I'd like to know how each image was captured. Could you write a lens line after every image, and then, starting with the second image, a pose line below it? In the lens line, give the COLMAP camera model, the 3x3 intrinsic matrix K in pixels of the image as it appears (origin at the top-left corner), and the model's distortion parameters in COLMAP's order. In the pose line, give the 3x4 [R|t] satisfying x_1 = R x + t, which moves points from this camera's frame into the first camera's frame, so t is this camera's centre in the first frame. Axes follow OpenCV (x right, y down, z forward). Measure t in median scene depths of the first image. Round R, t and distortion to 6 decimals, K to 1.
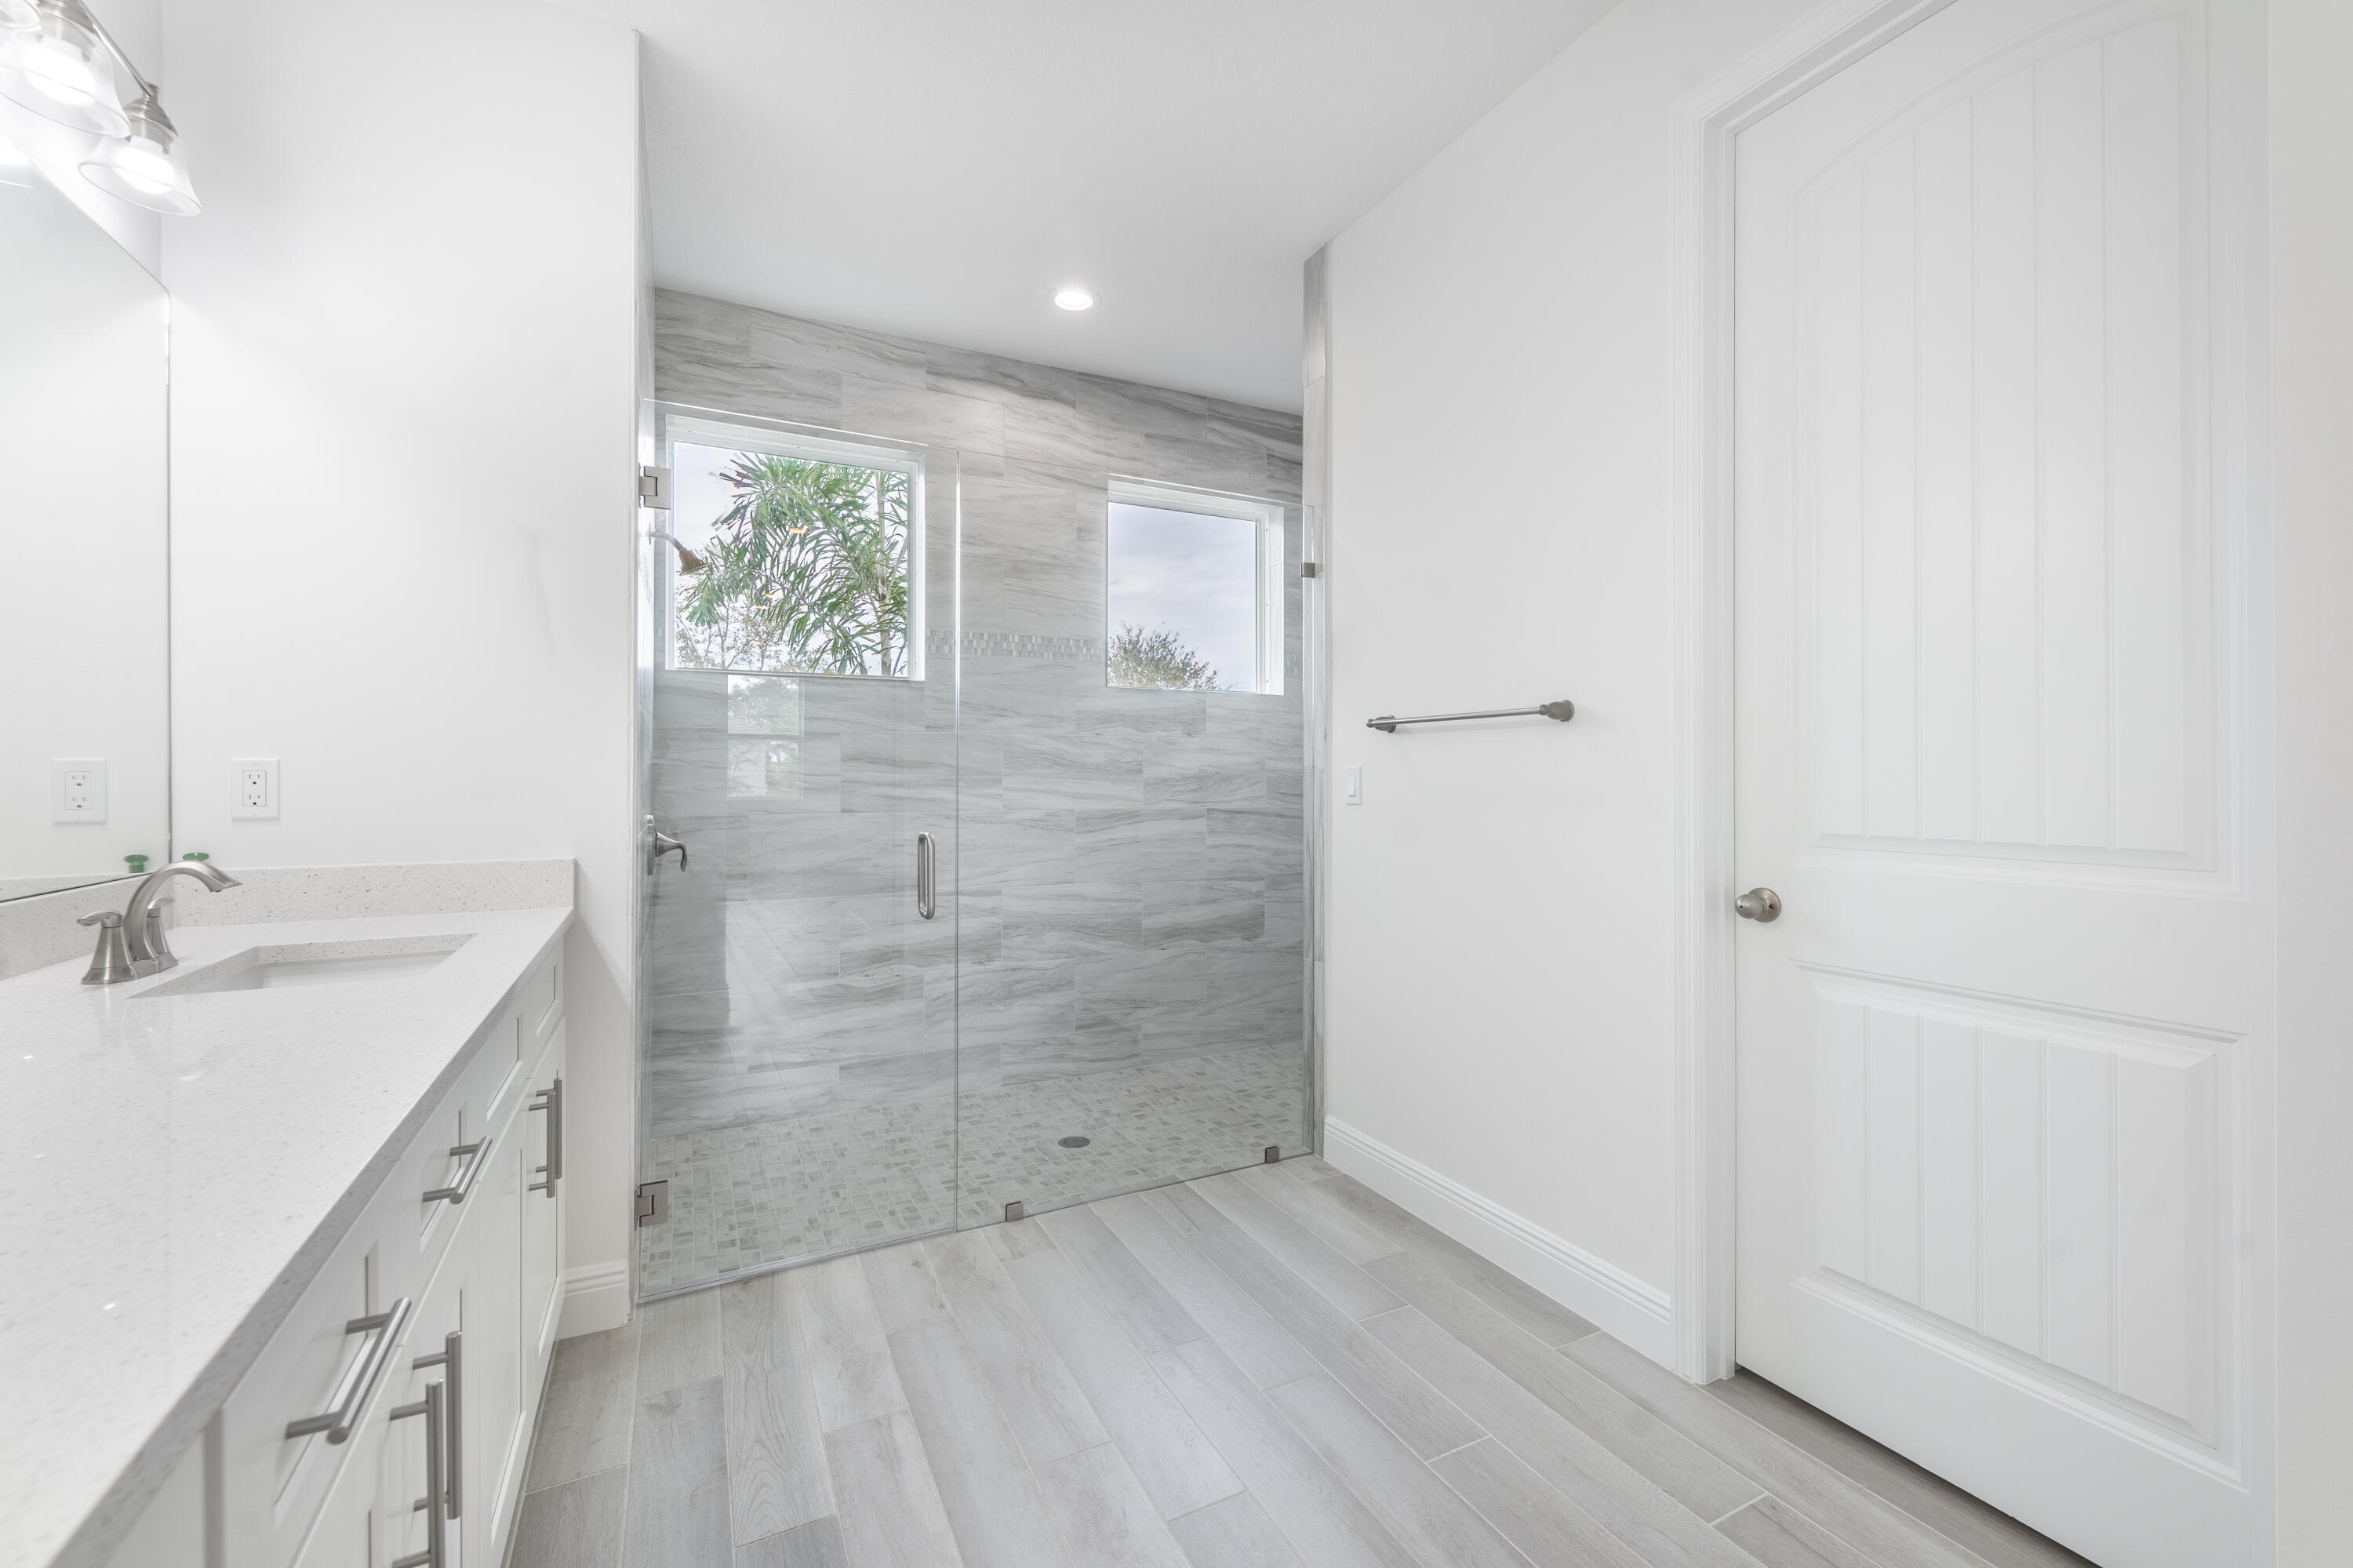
lens RADIAL K [[959.6, 0, 1173.1], [0, 959.6, 770.9], [0, 0, 1]] dist [0.002411, 0.000389]
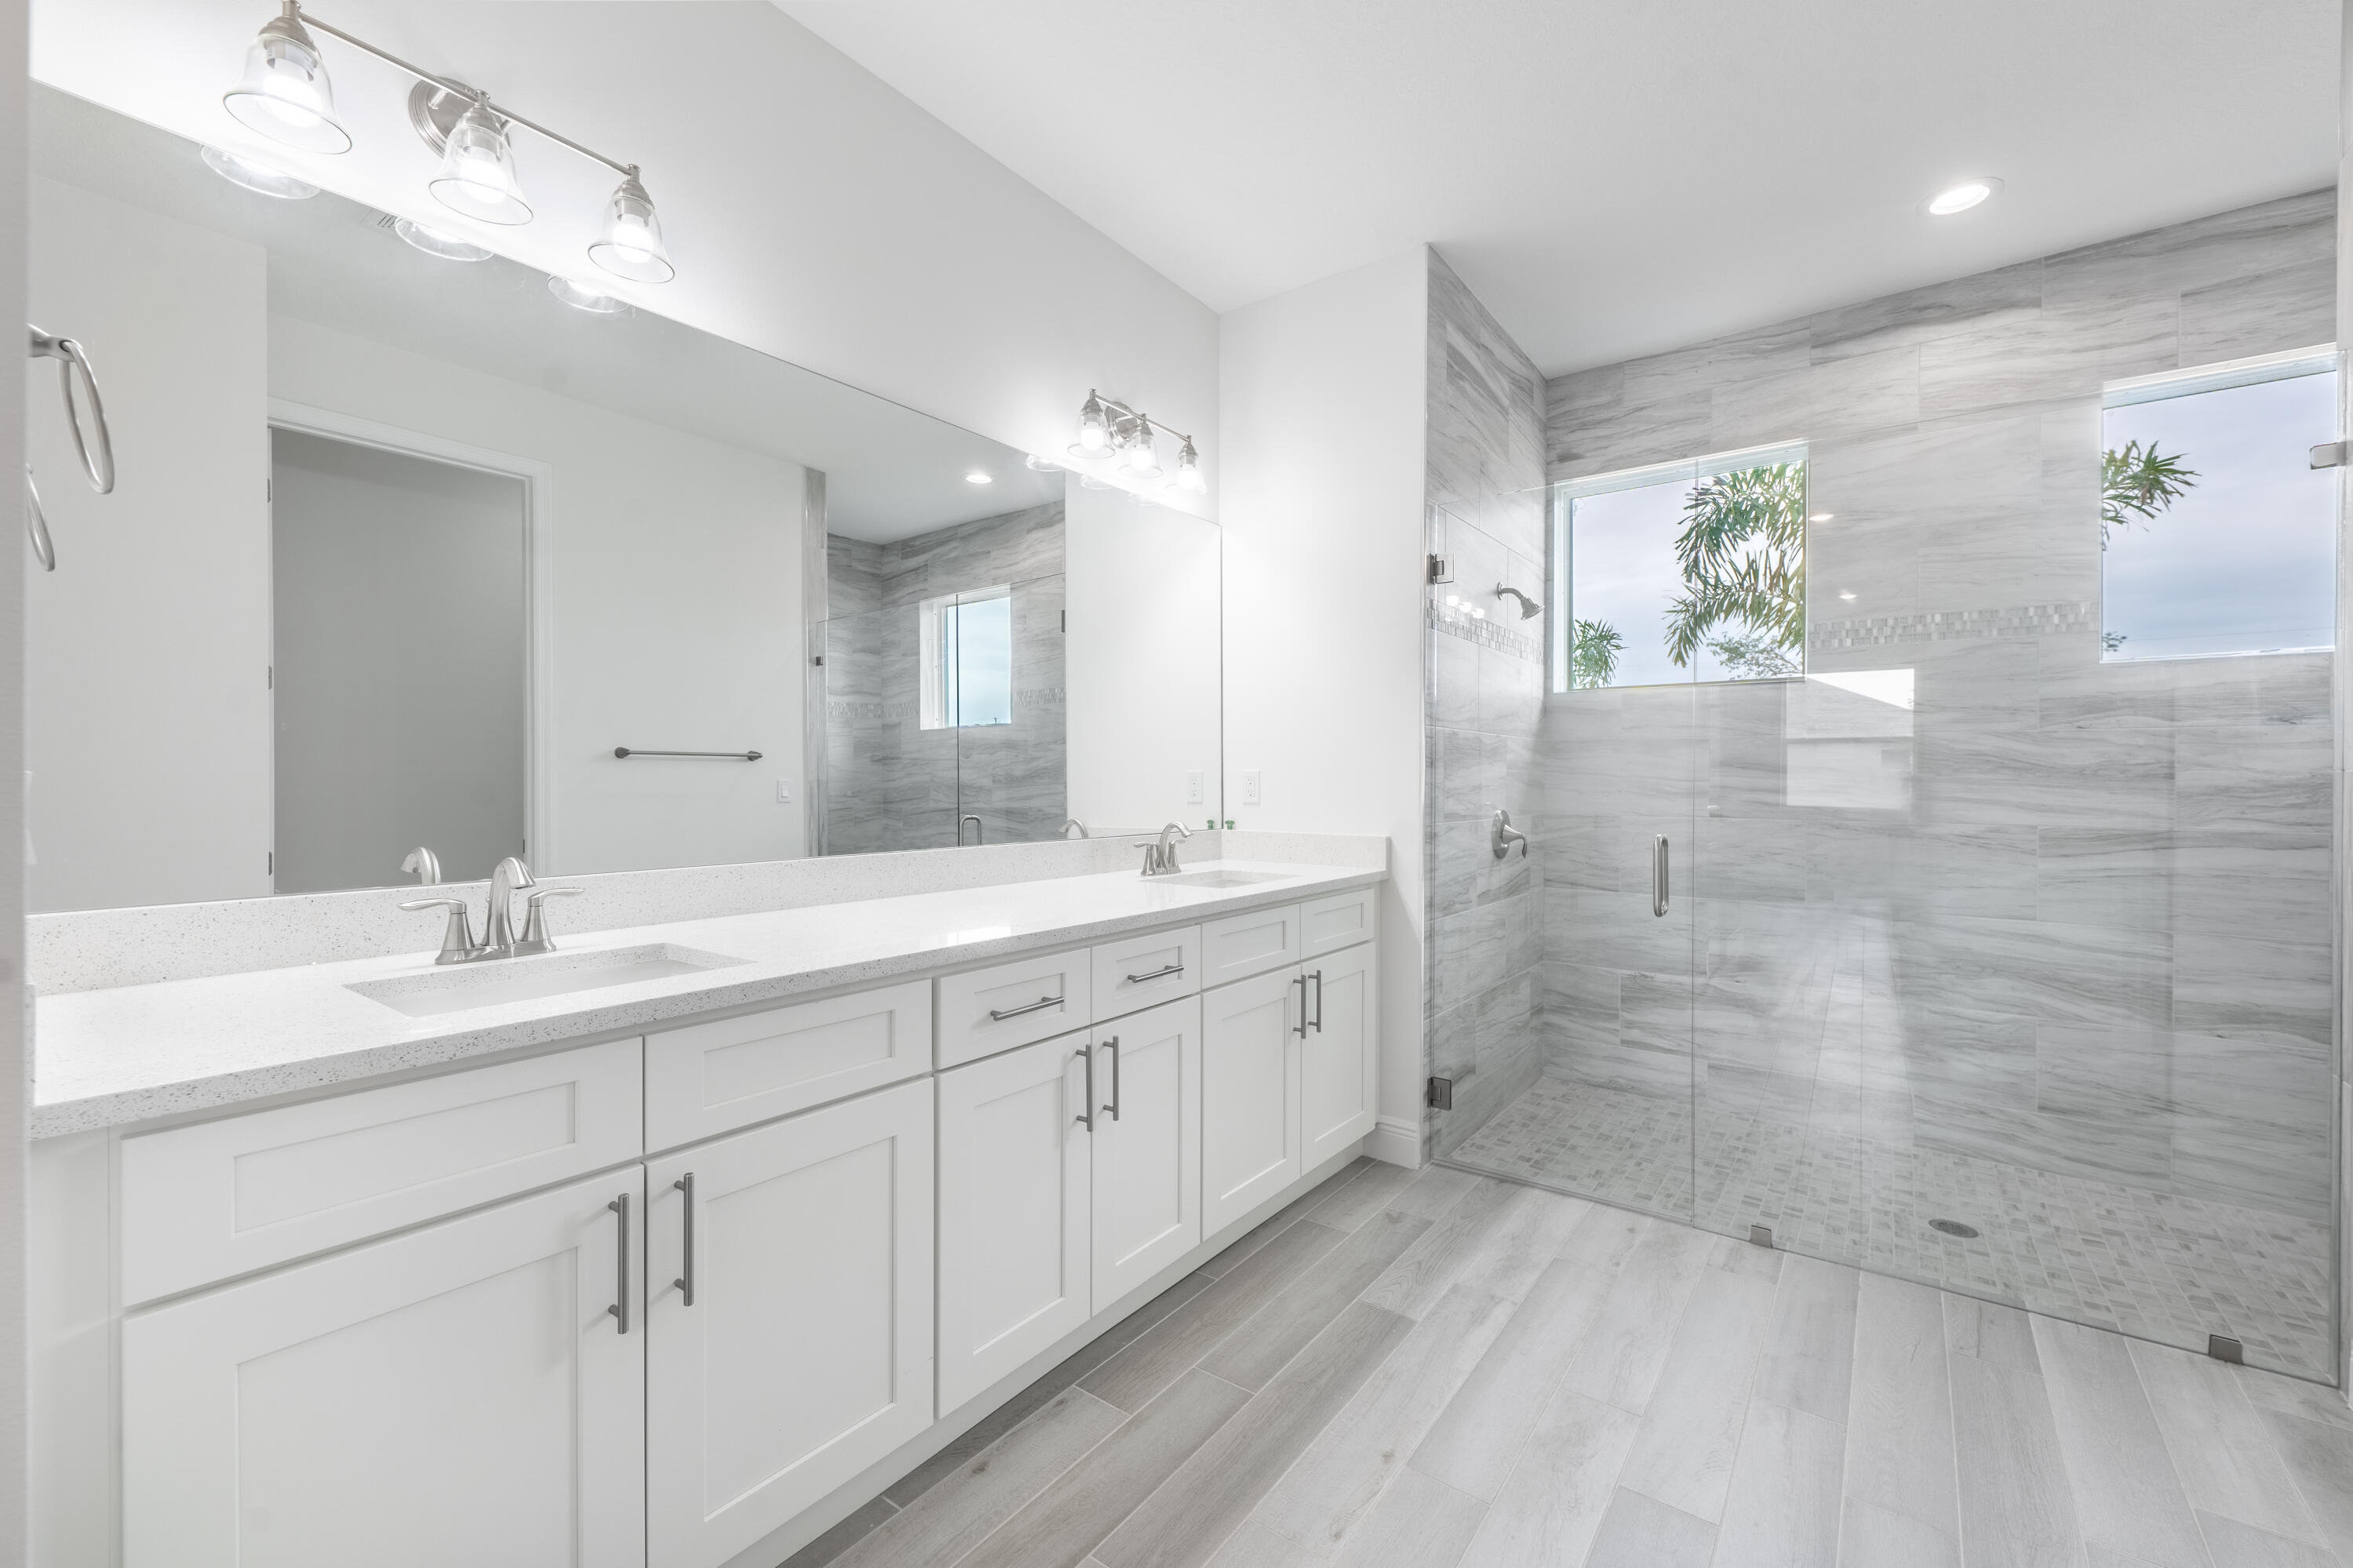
lens RADIAL K [[944.6, 0, 1180.6], [0, 944.6, 782.0], [0, 0, 1]] dist [0.002491, 0.000032]
pose [[0.443366, 0.003806, -0.896333, 0.288483], [0.001218, 0.999988, 0.004848, 0.000332], [0.896340, -0.003241, 0.443356, 0.043557]]
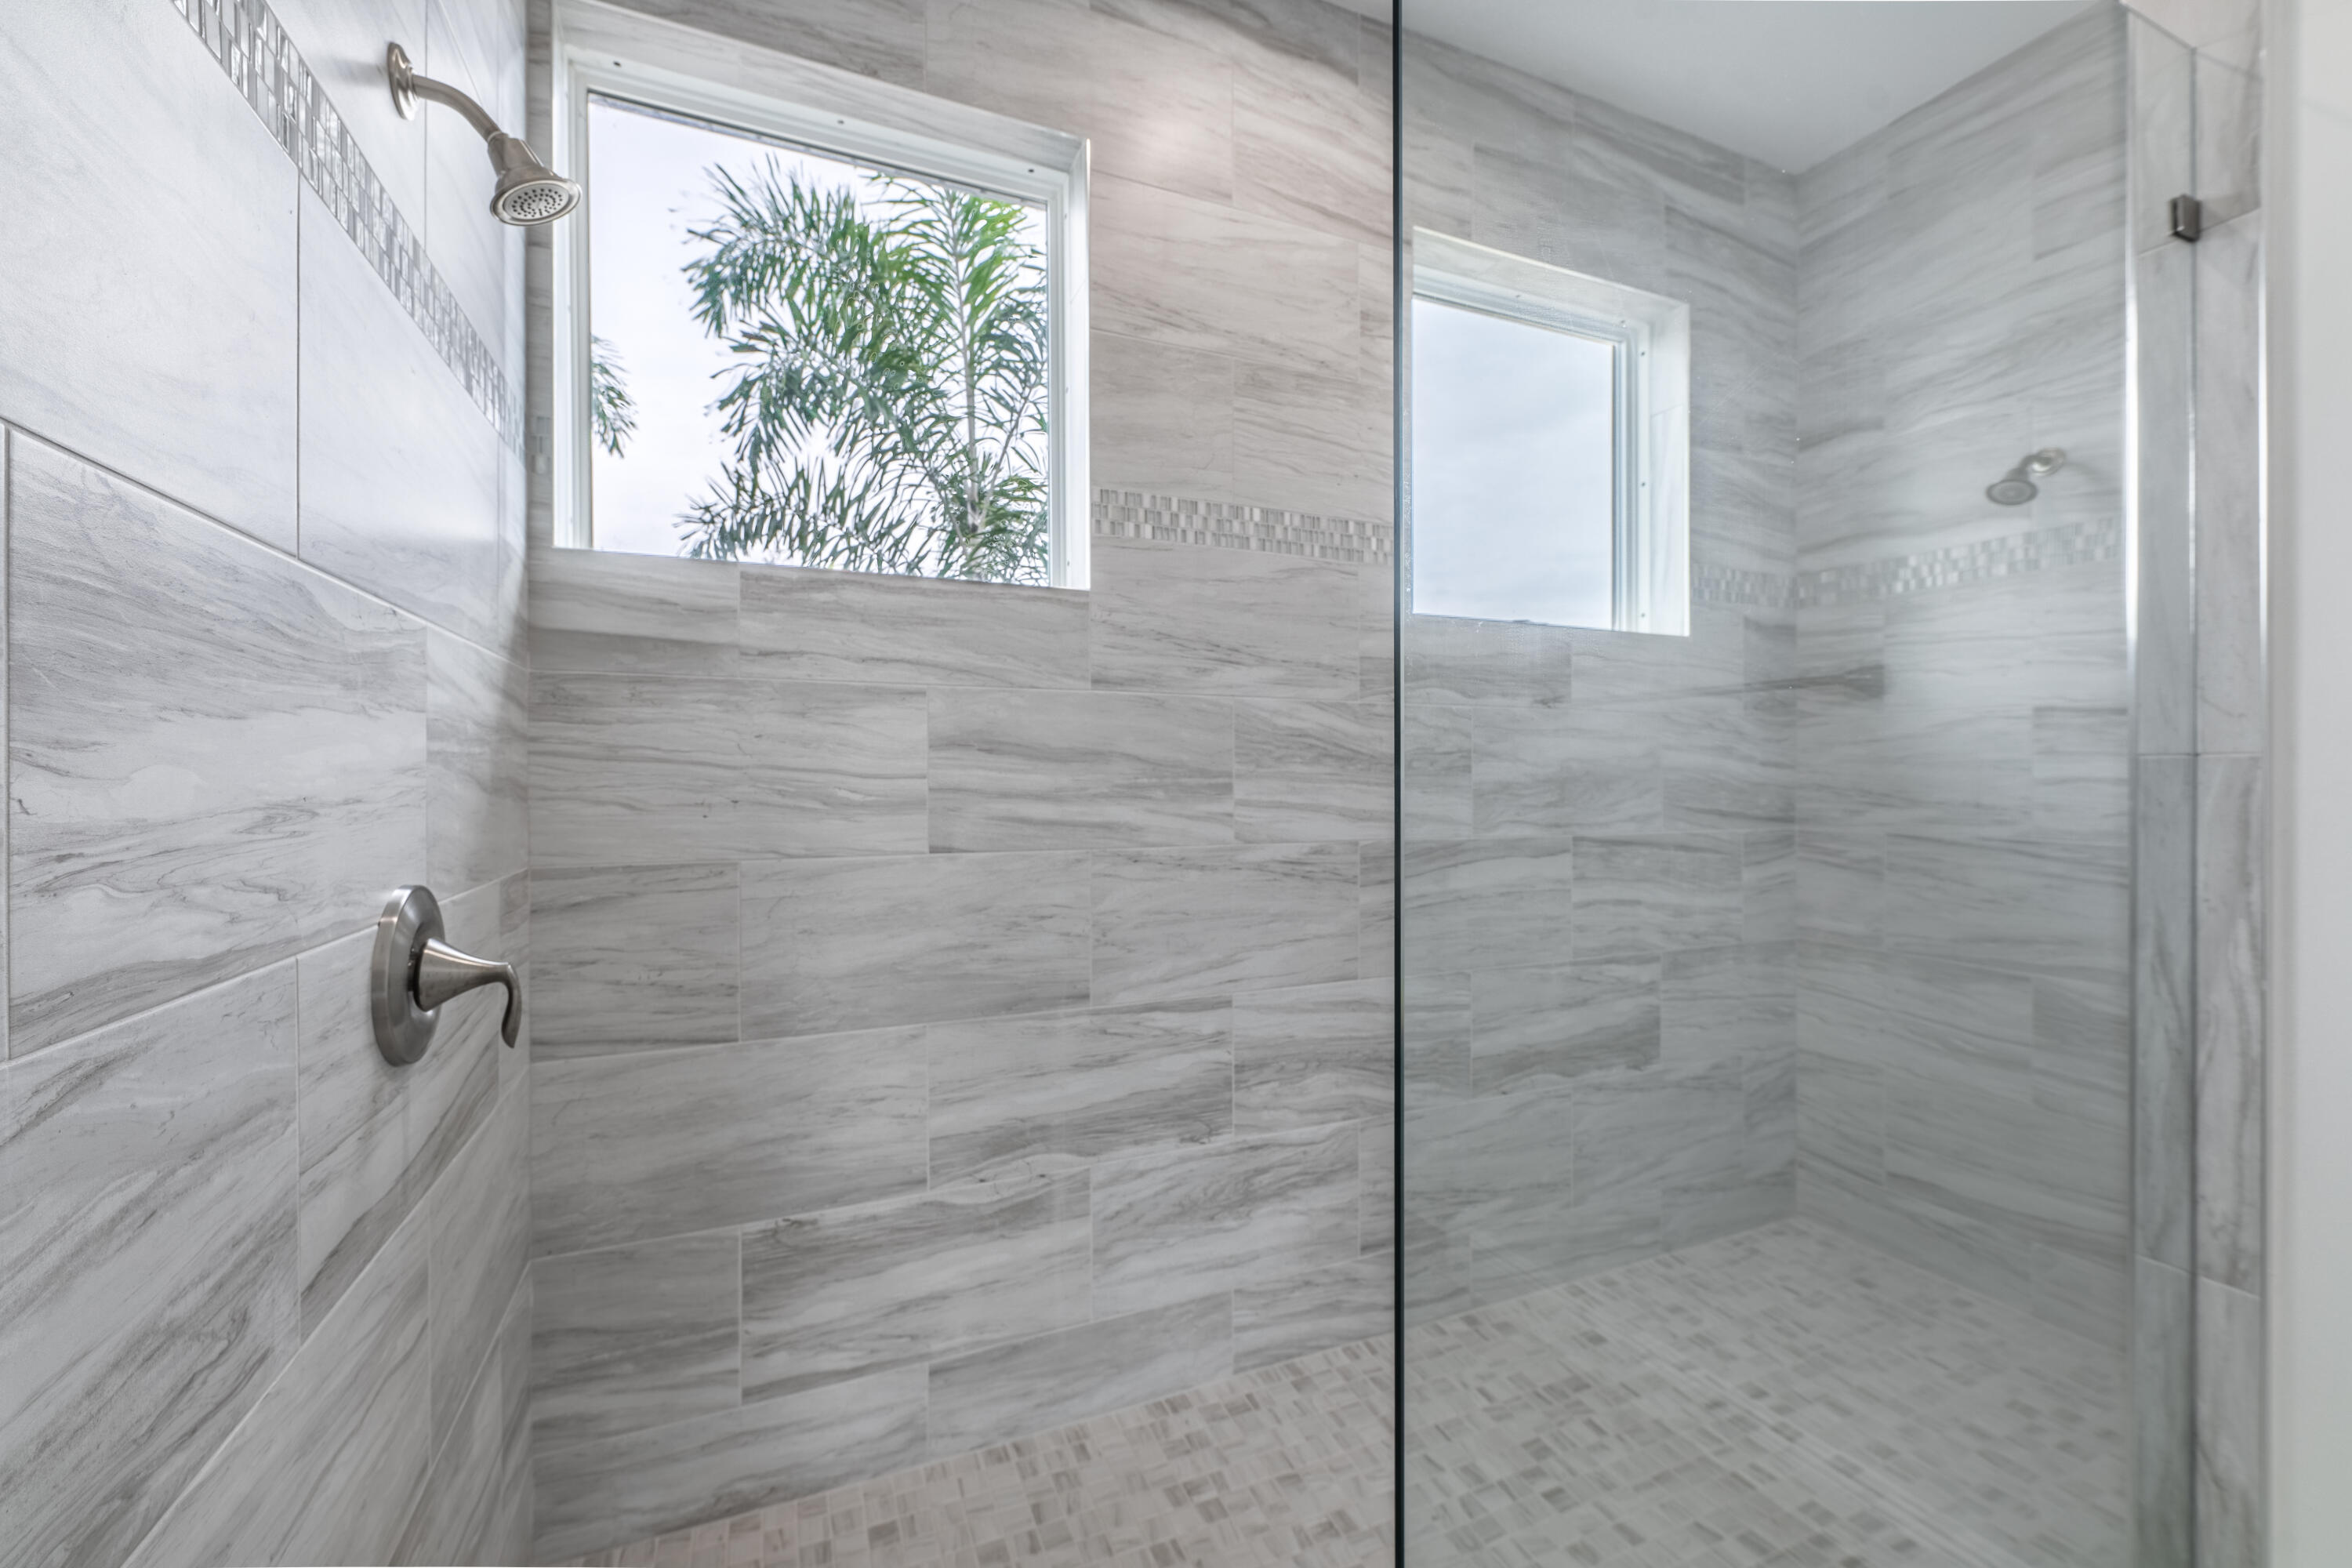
lens RADIAL K [[944.3, 0, 1180.1], [0, 944.3, 782.0], [0, 0, 1]] dist [0.002491, 0.000032]
pose [[0.998393, -0.002172, -0.056631, -0.178947], [0.002590, 0.999970, 0.007311, 0.003536], [0.056614, -0.007446, 0.998368, 0.492376]]
